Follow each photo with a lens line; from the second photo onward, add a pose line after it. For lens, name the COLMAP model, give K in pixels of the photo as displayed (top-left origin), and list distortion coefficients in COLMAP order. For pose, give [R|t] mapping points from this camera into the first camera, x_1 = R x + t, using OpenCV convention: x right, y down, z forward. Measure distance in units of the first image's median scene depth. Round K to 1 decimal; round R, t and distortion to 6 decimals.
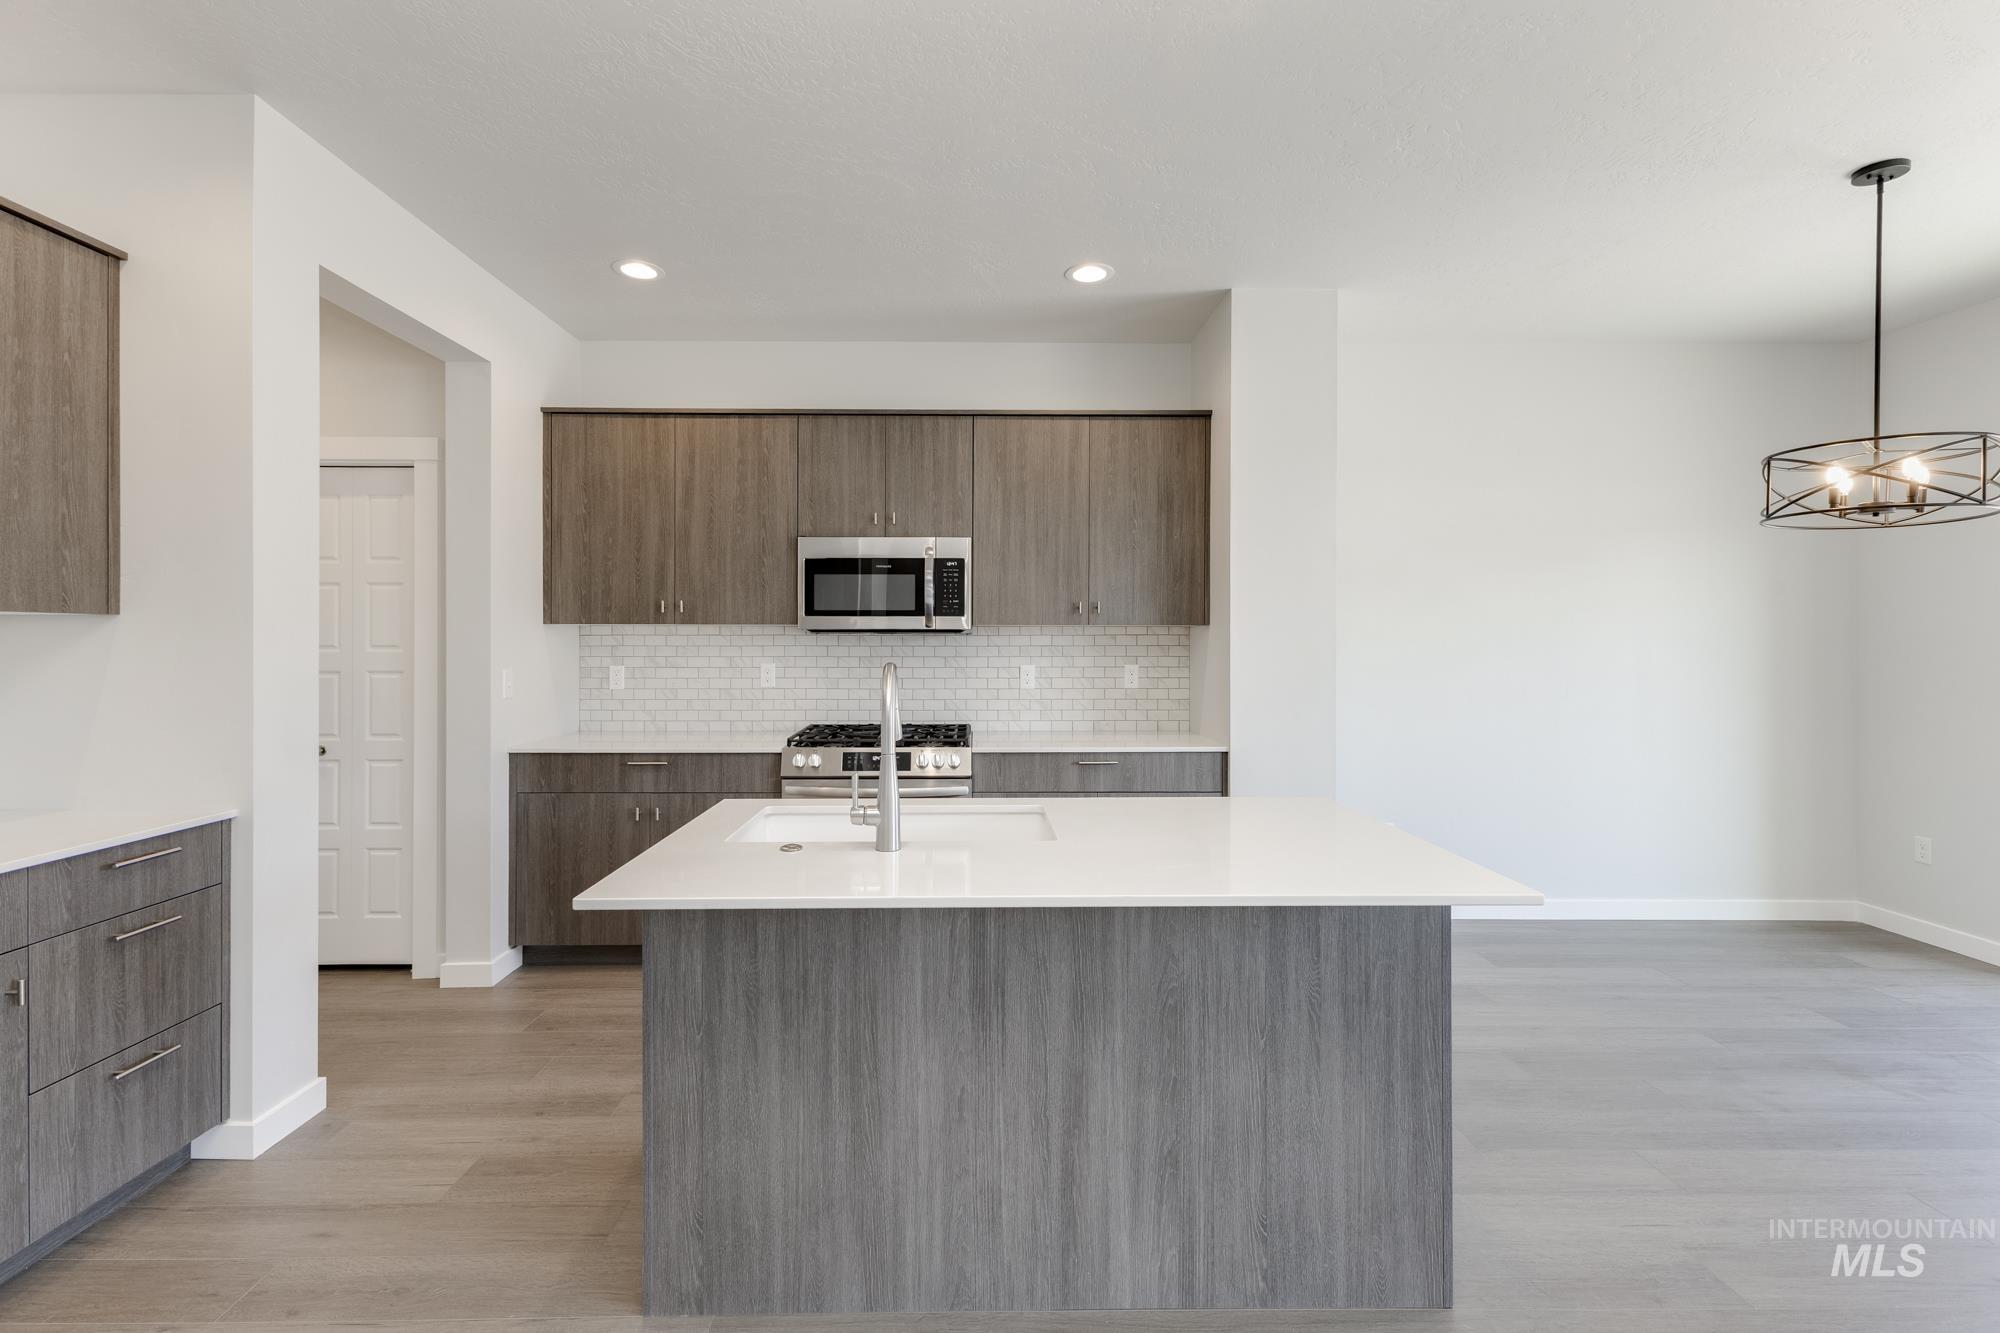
lens RADIAL K [[879.2, 0, 981.6], [0, 879.2, 637.3], [0, 0, 1]] dist [0.008610, -0.000143]
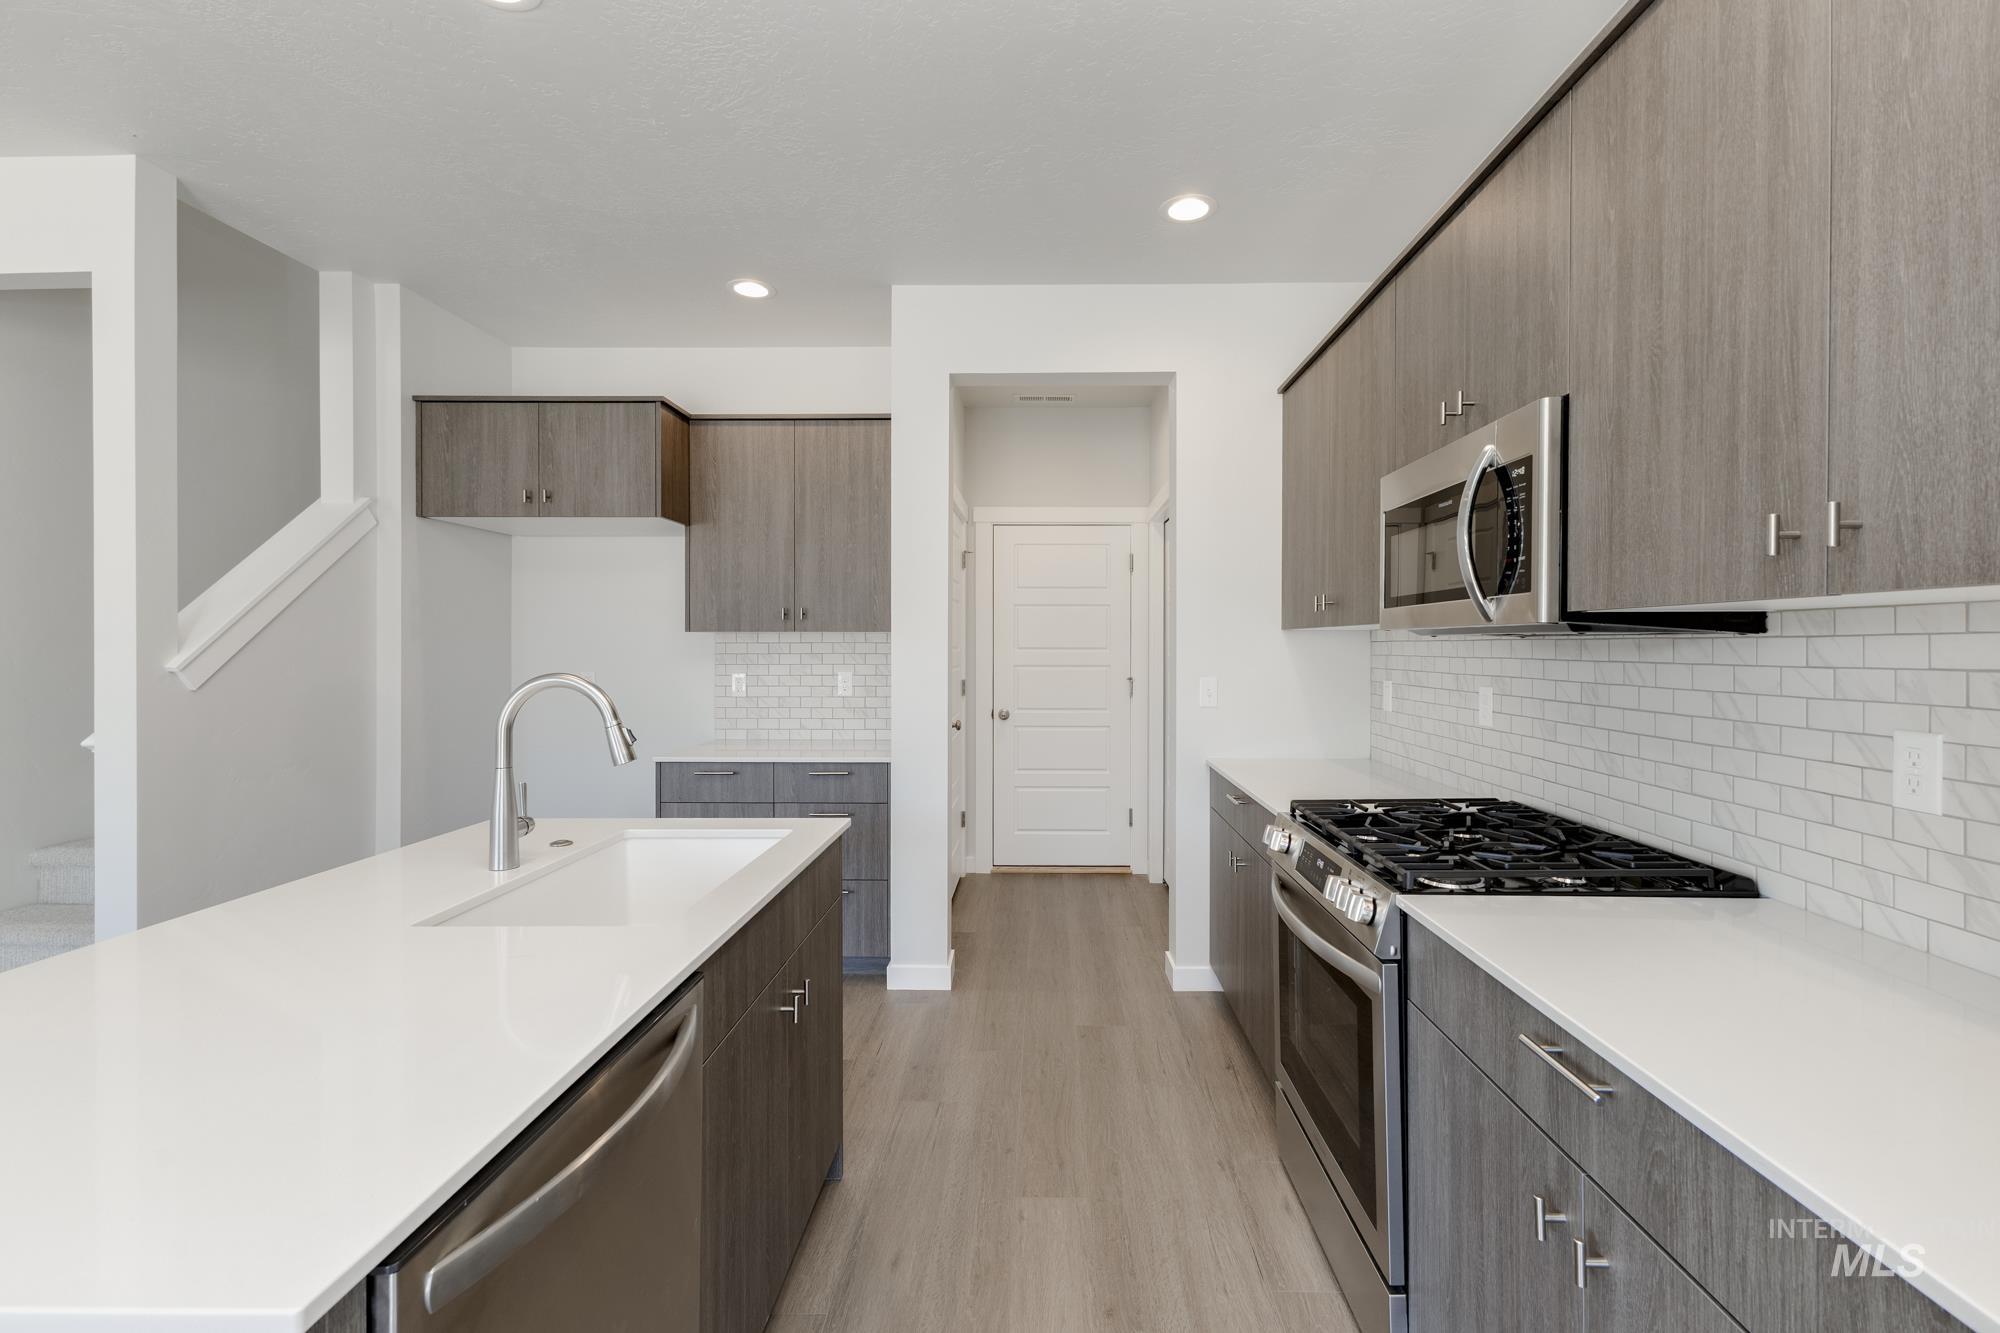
lens RADIAL K [[879.2, 0, 1050.1], [0, 879.2, 644.6], [0, 0, 1]] dist [0.008610, -0.000143]
pose [[-0.021898, -0.001689, -0.999759, 0.432488], [0.001447, 0.999997, -0.001721, 0.001373], [0.999759, -0.001484, -0.021896, 0.838779]]
